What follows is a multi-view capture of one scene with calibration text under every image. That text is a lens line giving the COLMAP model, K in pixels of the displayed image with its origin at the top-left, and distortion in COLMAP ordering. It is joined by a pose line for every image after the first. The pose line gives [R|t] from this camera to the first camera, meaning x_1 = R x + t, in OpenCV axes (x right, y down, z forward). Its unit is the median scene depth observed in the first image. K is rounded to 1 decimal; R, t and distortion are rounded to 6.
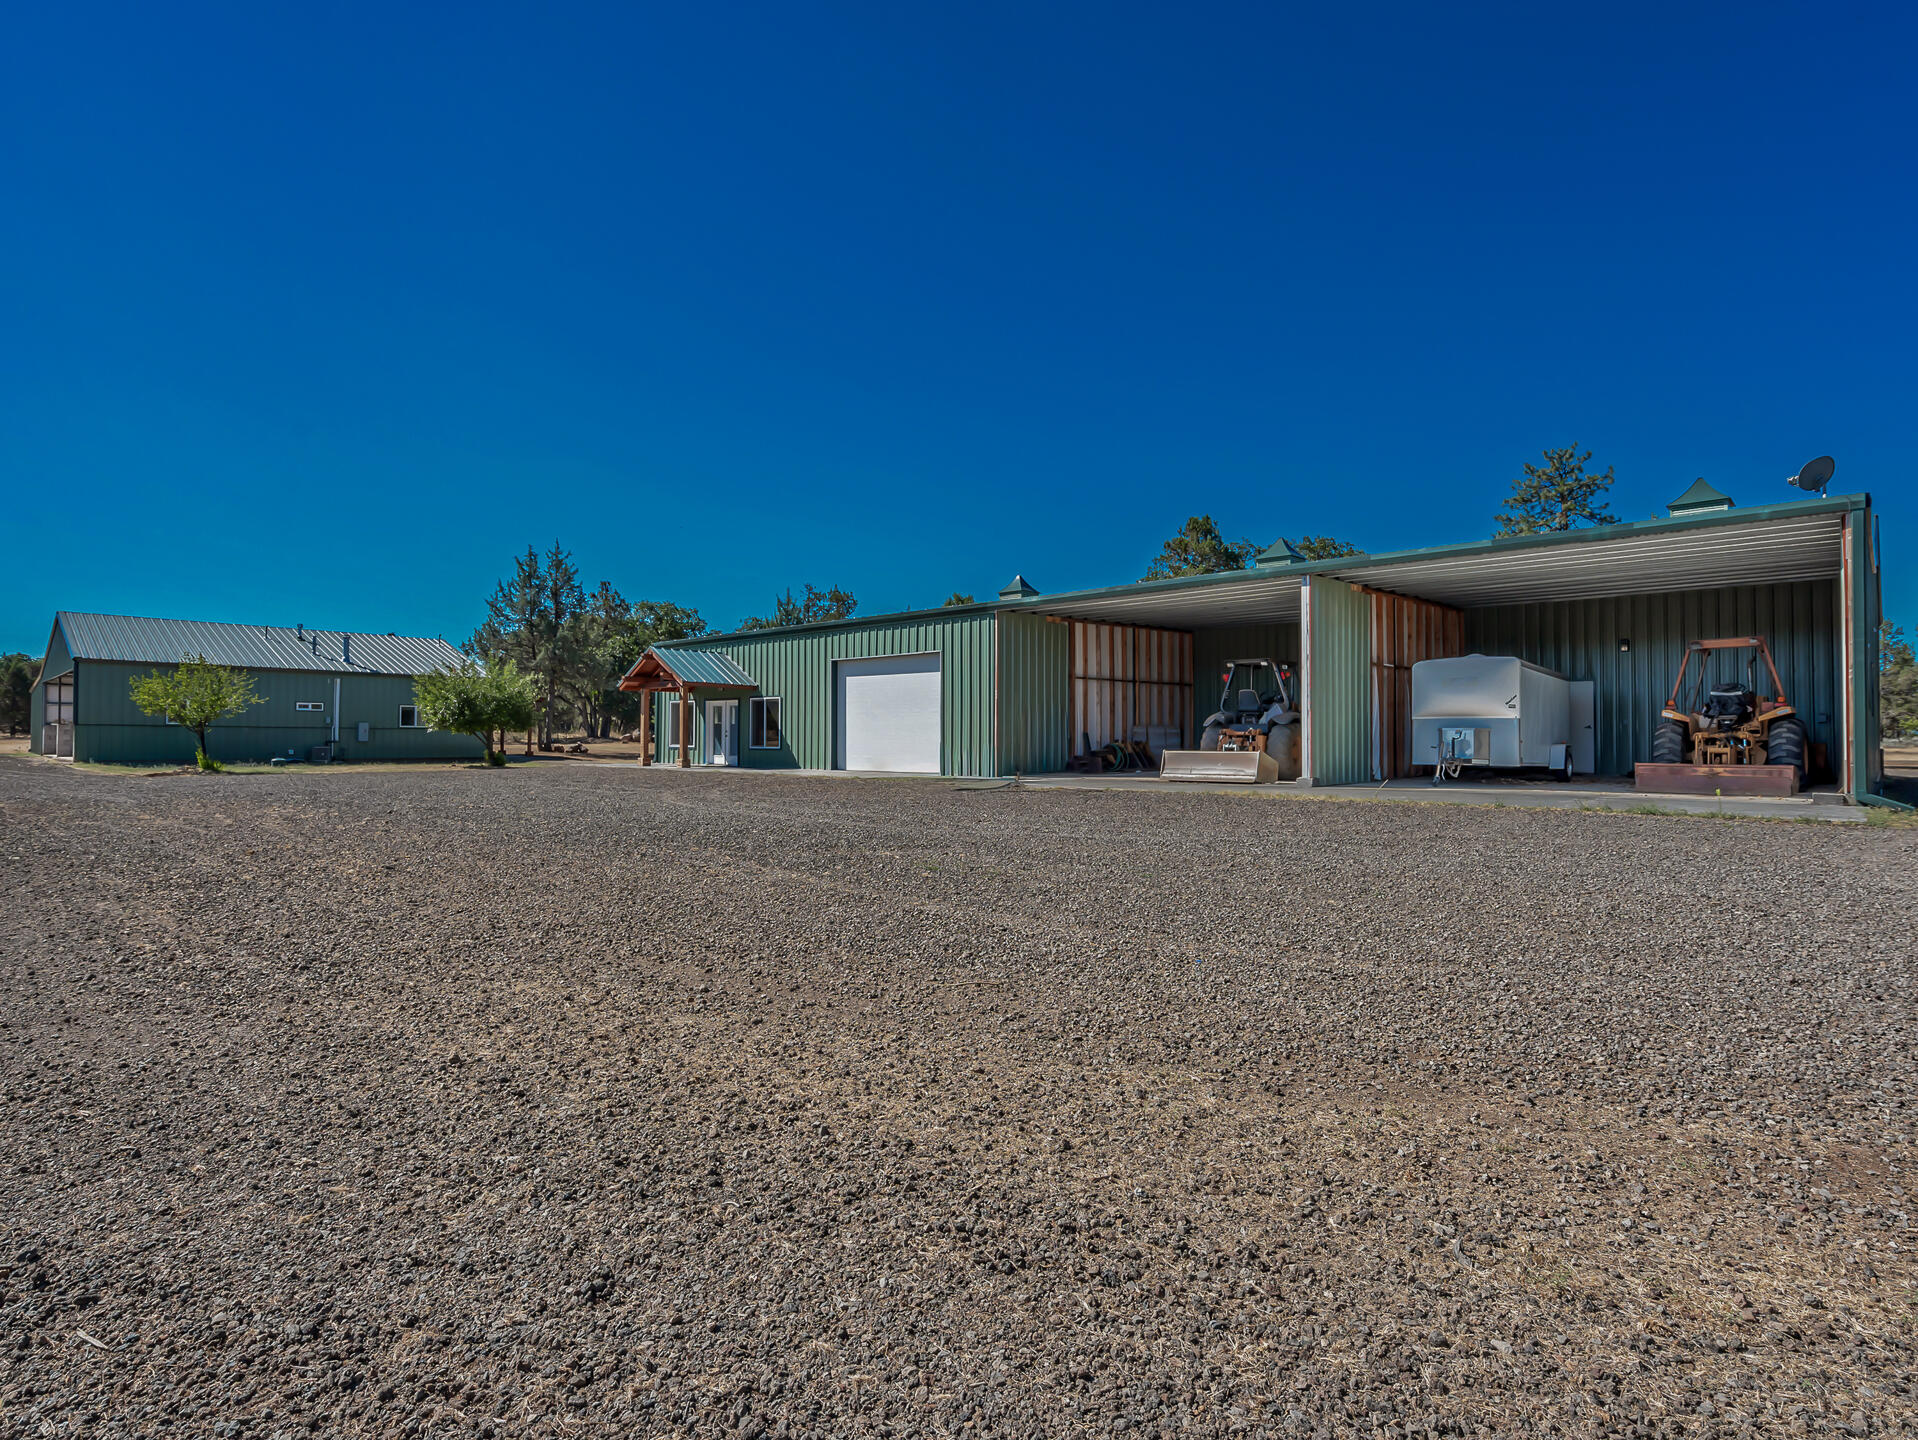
lens RADIAL K [[983.5, 0, 959.0], [0, 983.5, 720.0], [0, 0, 1]] dist [-0.002660, 0.000593]
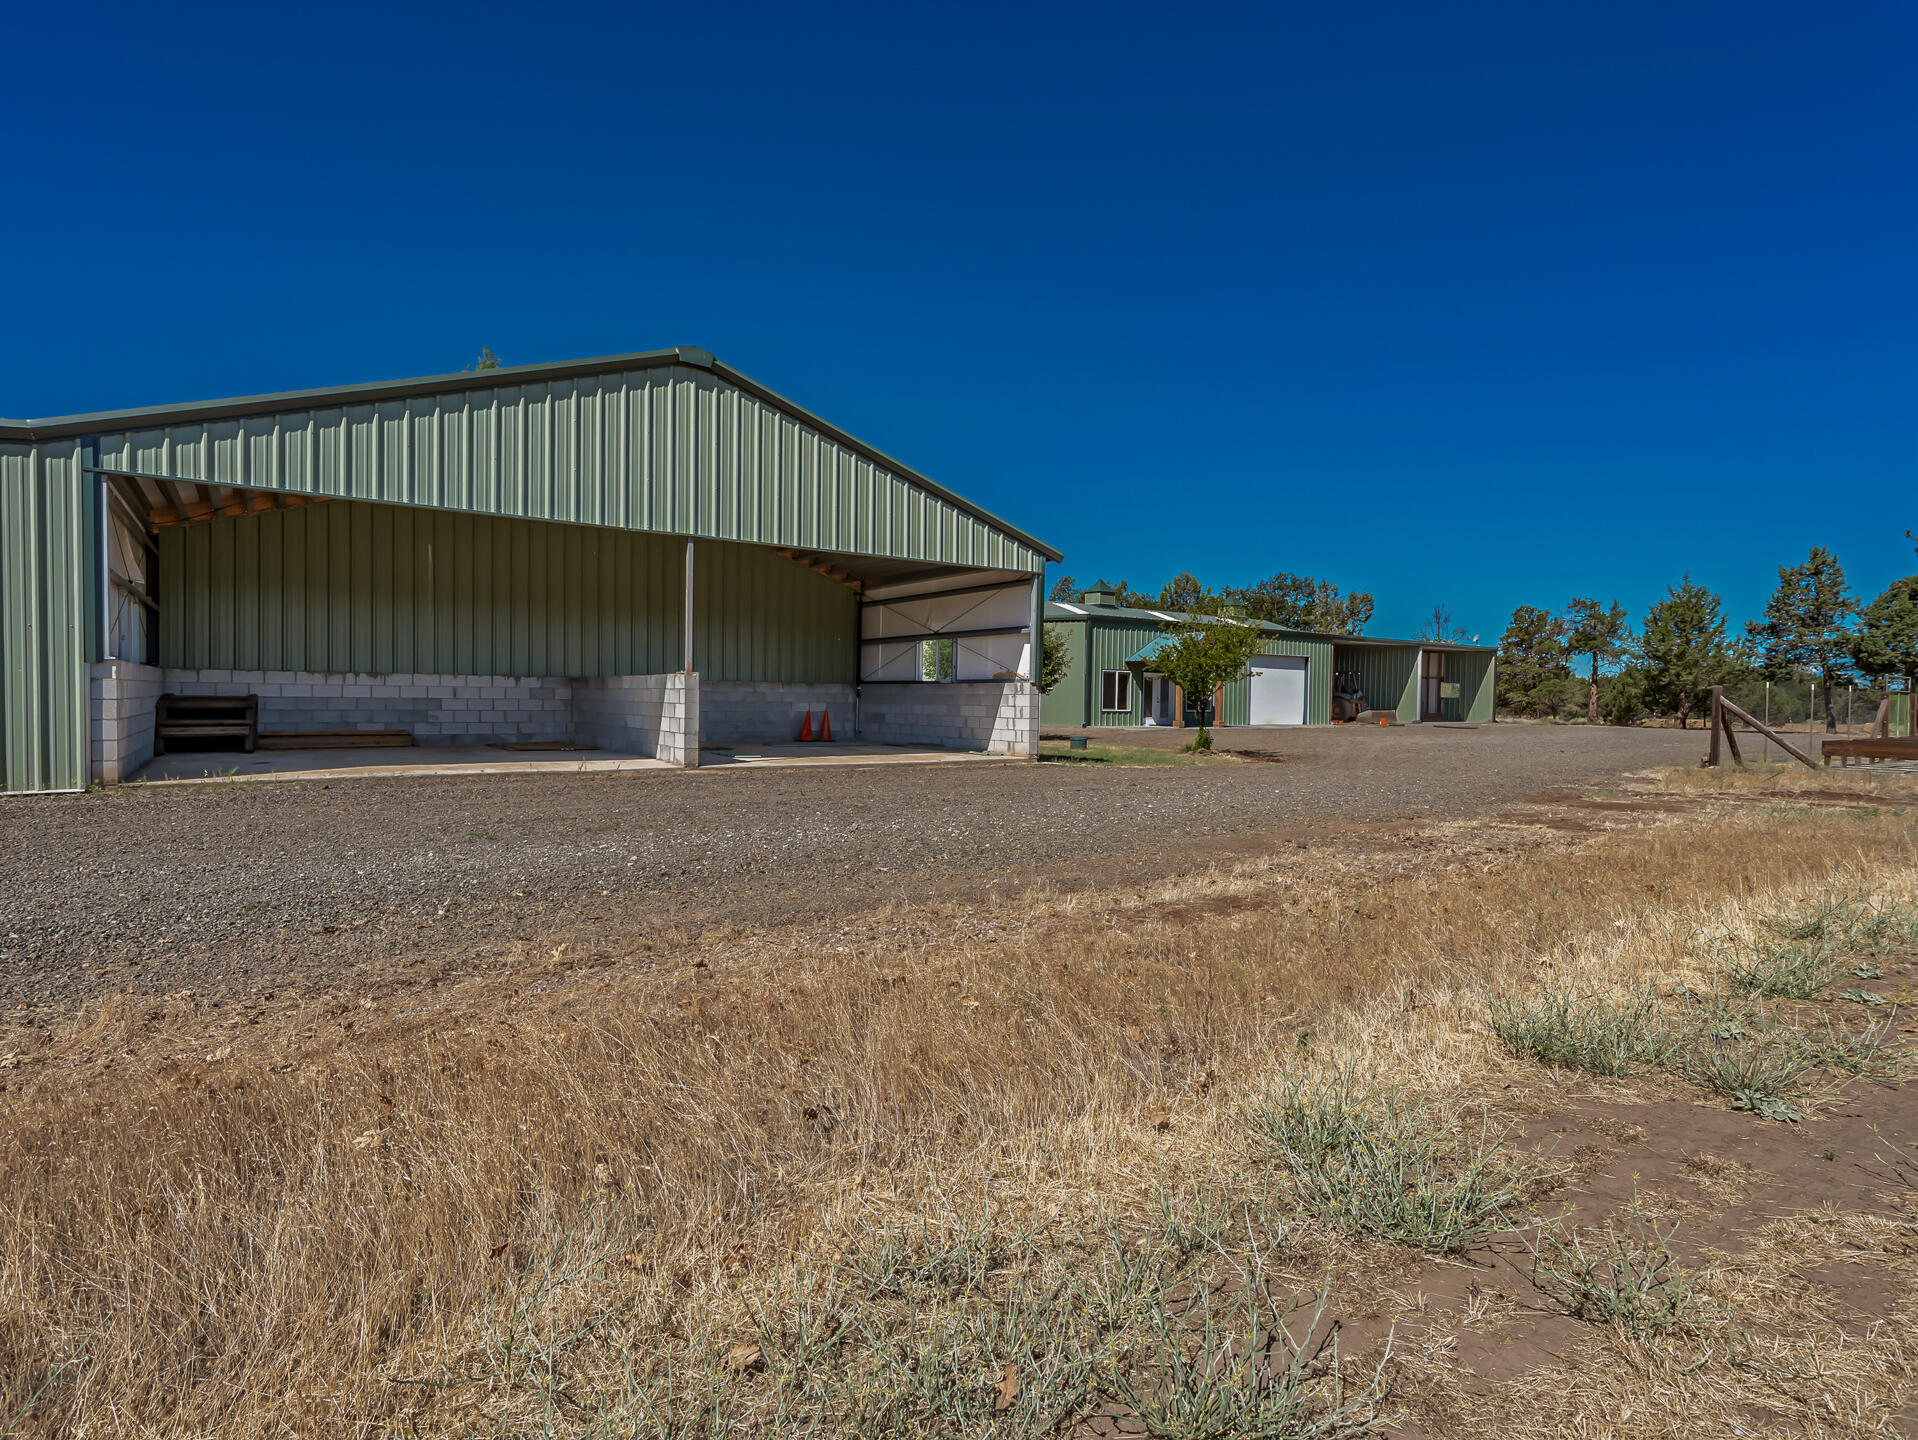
lens RADIAL K [[983.5, 0, 959.0], [0, 983.5, 720.0], [0, 0, 1]] dist [-0.002660, 0.000593]
pose [[0.203214, -0.024918, 0.978817, -1.699024], [-0.034537, 0.998872, 0.032599, 0.008502], [-0.978525, -0.040430, 0.202124, 1.125707]]
